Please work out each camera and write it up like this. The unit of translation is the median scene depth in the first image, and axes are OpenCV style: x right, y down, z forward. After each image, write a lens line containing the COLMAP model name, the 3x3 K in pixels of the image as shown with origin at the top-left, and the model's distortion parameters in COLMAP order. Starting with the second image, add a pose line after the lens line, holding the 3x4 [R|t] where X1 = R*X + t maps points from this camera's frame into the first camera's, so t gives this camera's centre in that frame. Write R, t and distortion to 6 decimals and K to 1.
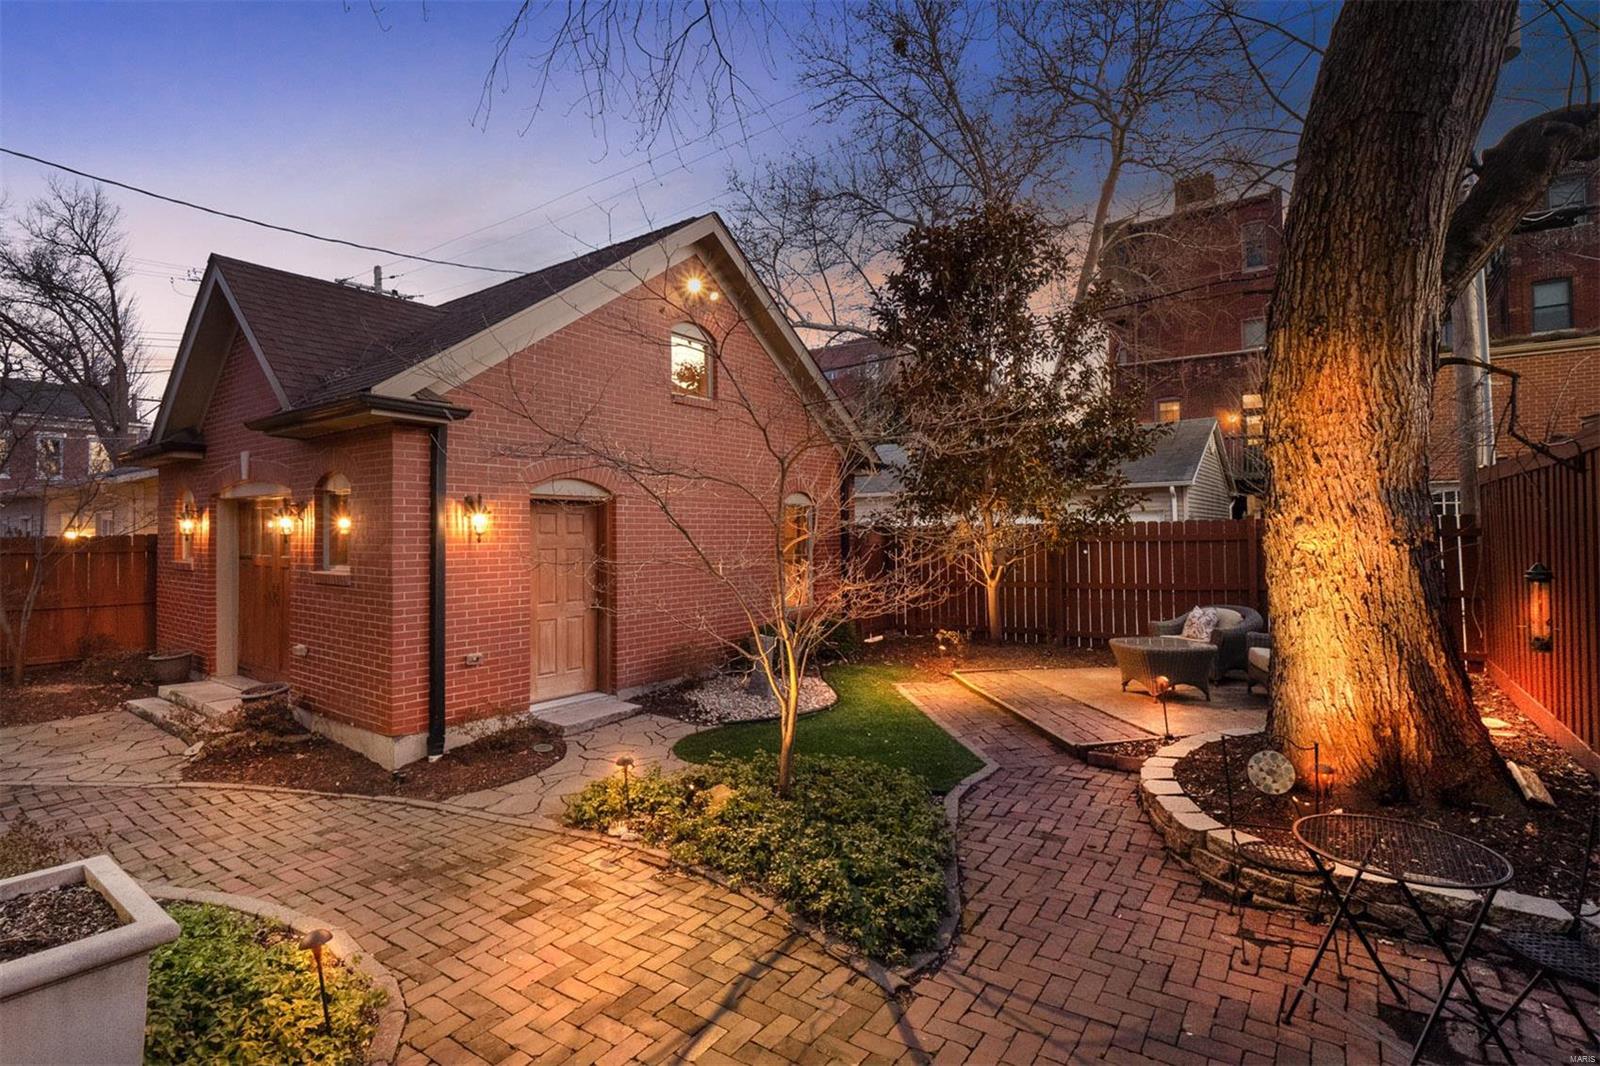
lens RADIAL K [[718.5, 0, 850.8], [0, 718.5, 535.6], [0, 0, 1]] dist [-0.004843, -0.000190]
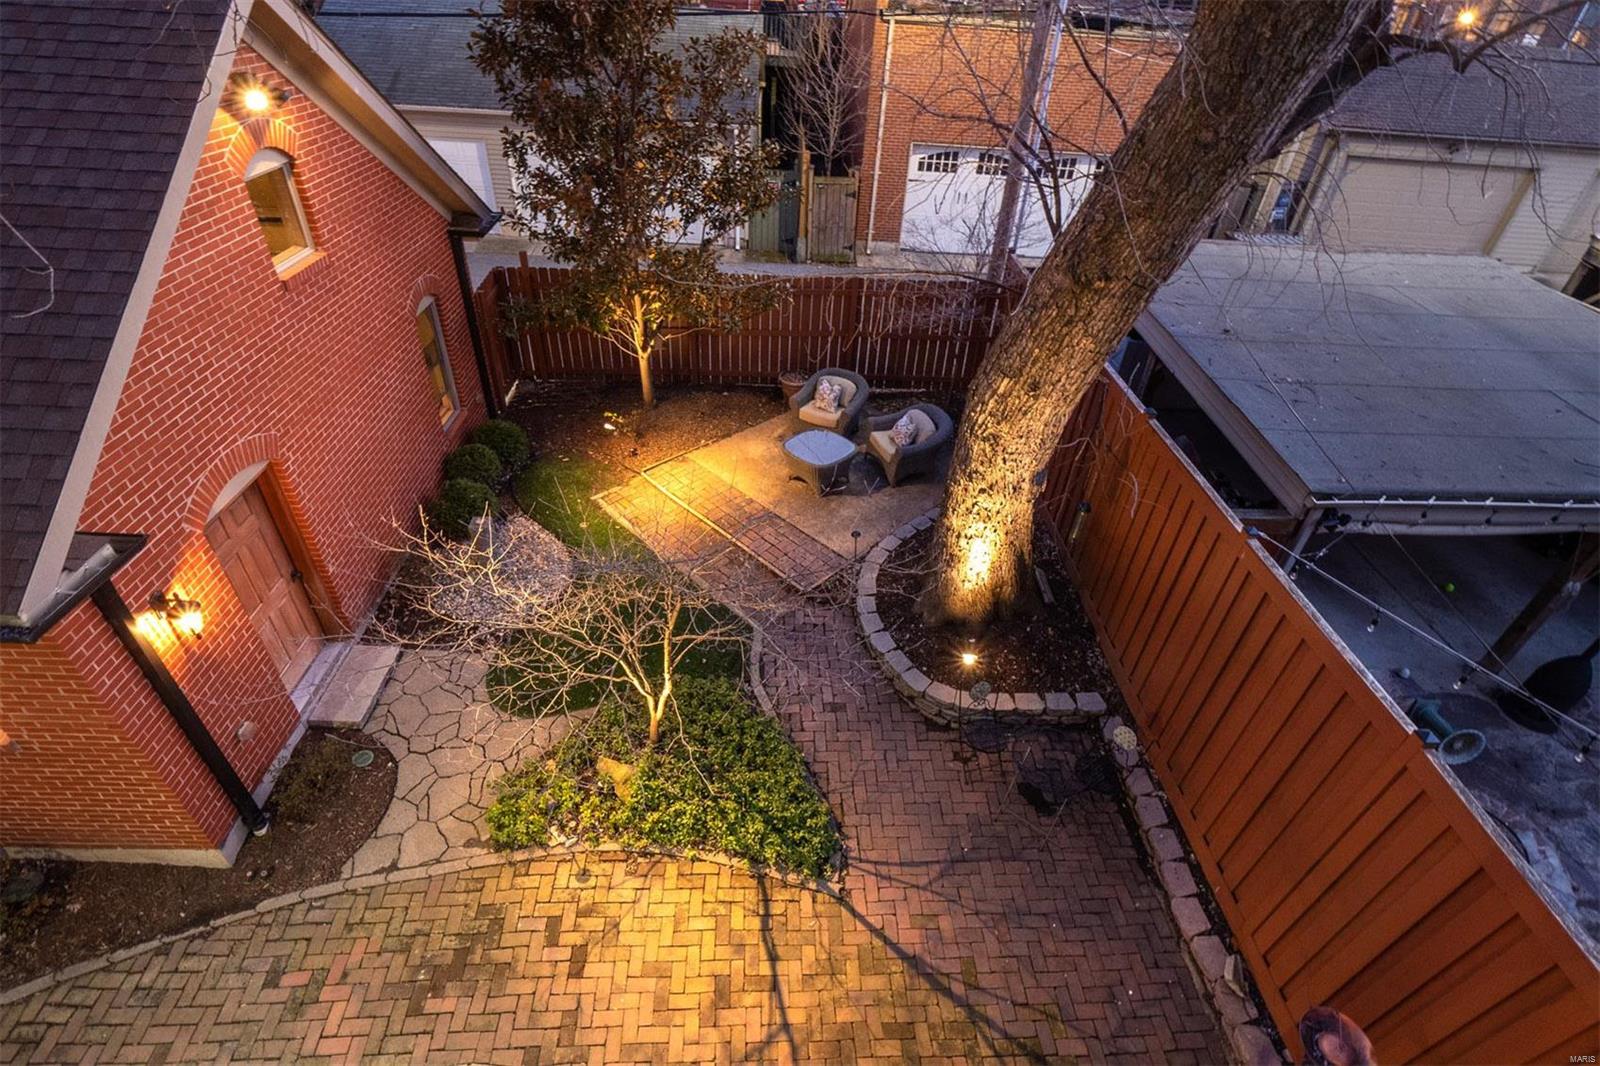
lens RADIAL K [[677.6, 0, 800.0], [0, 677.6, 533.0], [0, 0, 1]] dist [-0.007001, 0.000472]
pose [[0.820654, -0.314812, 0.476886, -0.359232], [-0.054180, 0.787927, 0.613380, -0.752337], [-0.568851, -0.529211, 0.629559, 0.279040]]
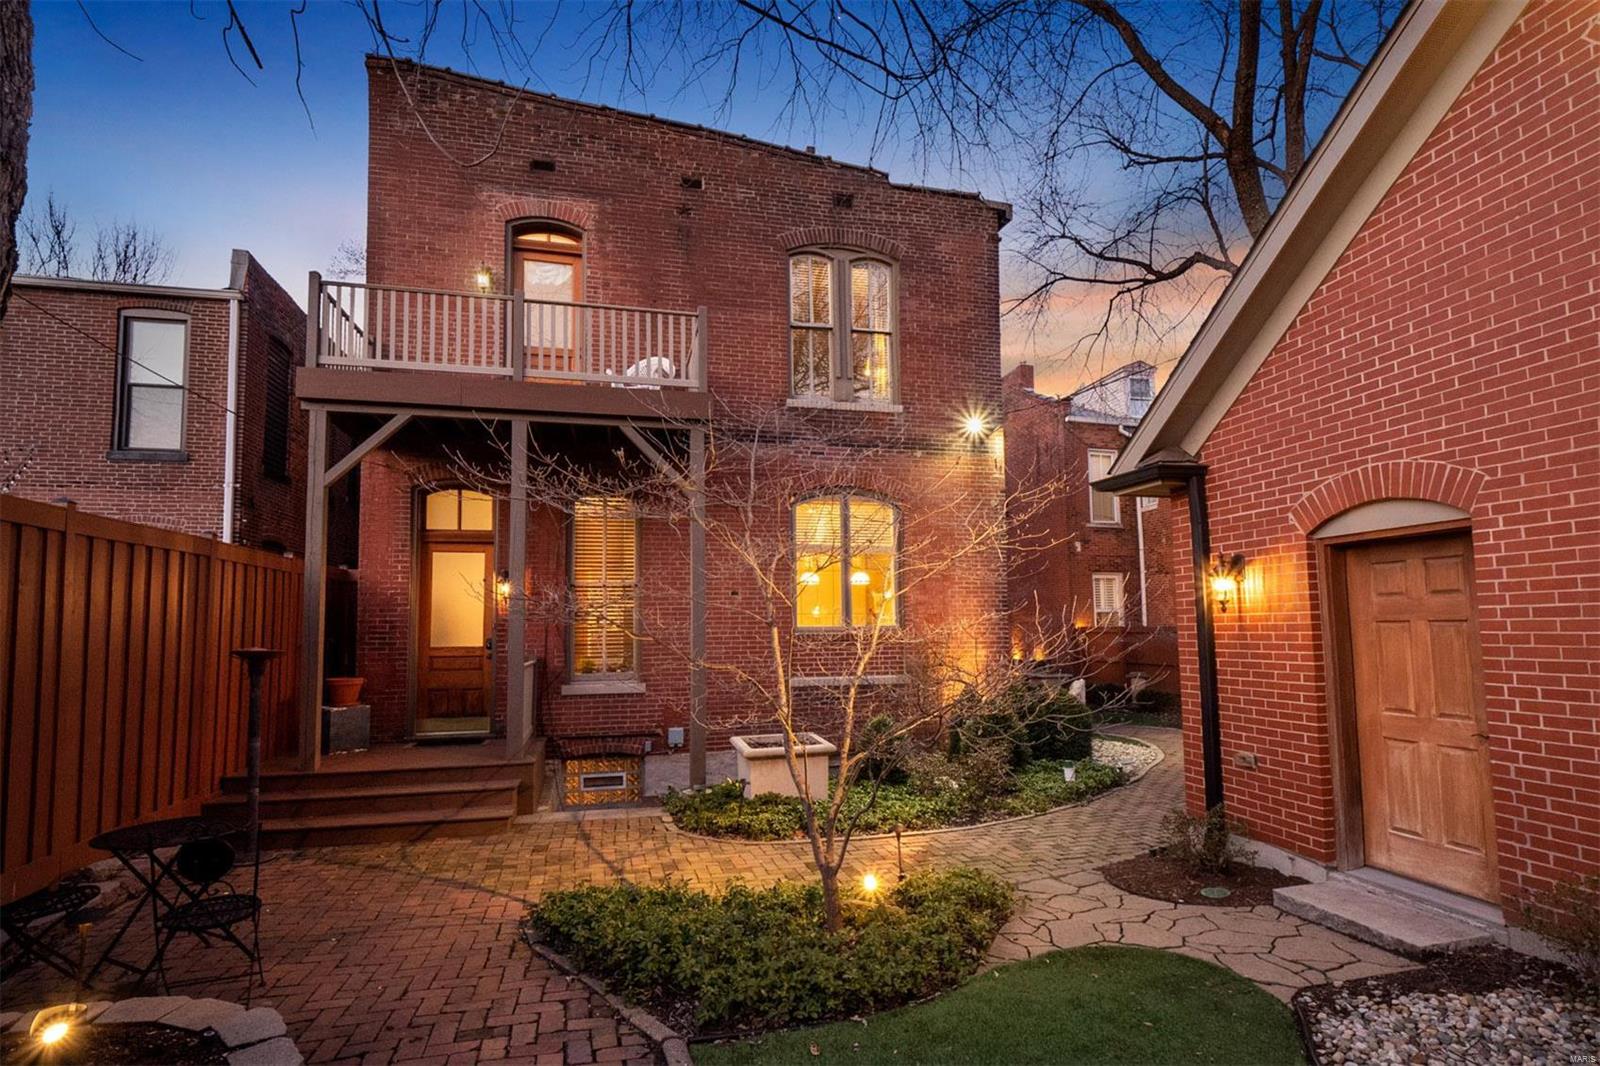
lens RADIAL K [[819.3, 0, 824.2], [0, 819.3, 565.1], [0, 0, 1]] dist [-0.000718, 0.000097]
pose [[-0.674408, -0.047886, -0.736804, 0.613239], [0.011117, 0.997123, -0.074981, 0.027629], [0.738275, -0.058759, -0.671936, 1.679902]]
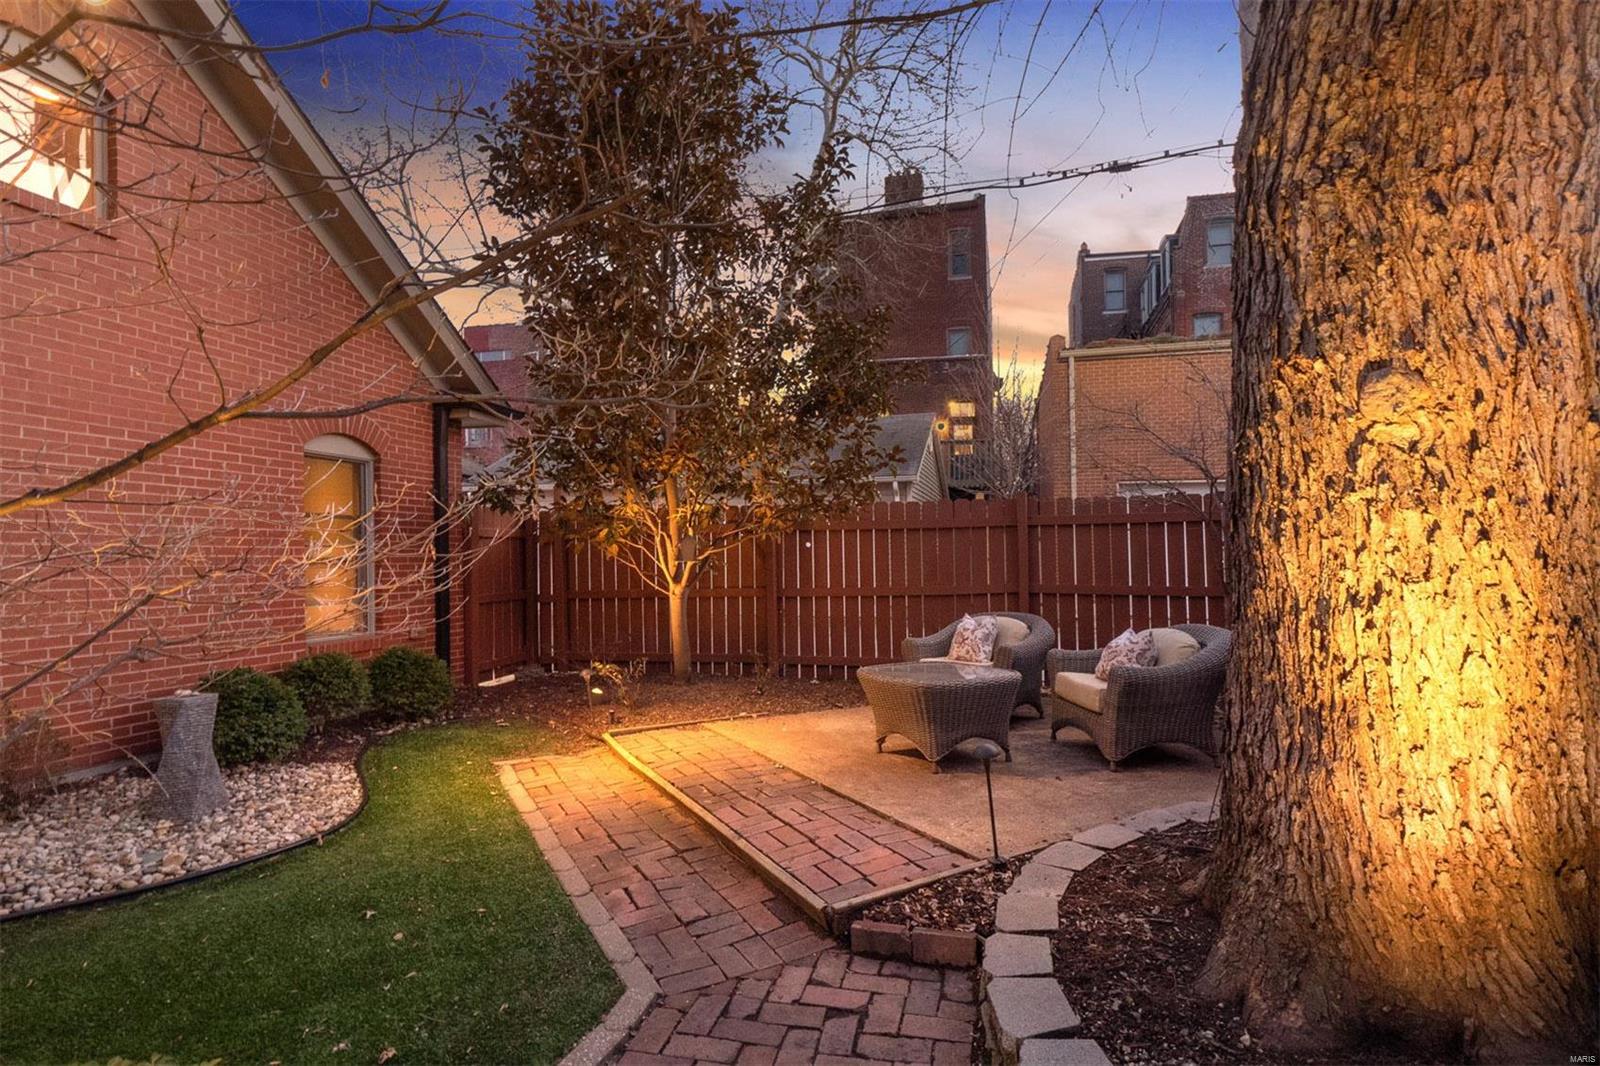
lens RADIAL K [[764.0, 0, 805.2], [0, 764.0, 560.5], [0, 0, 1]] dist [0.001068, 0.000291]
pose [[0.943568, 0.002291, 0.331170, 0.171443], [-0.003852, 0.999984, 0.004058, 0.082743], [-0.331155, -0.005105, 0.943563, 0.670812]]
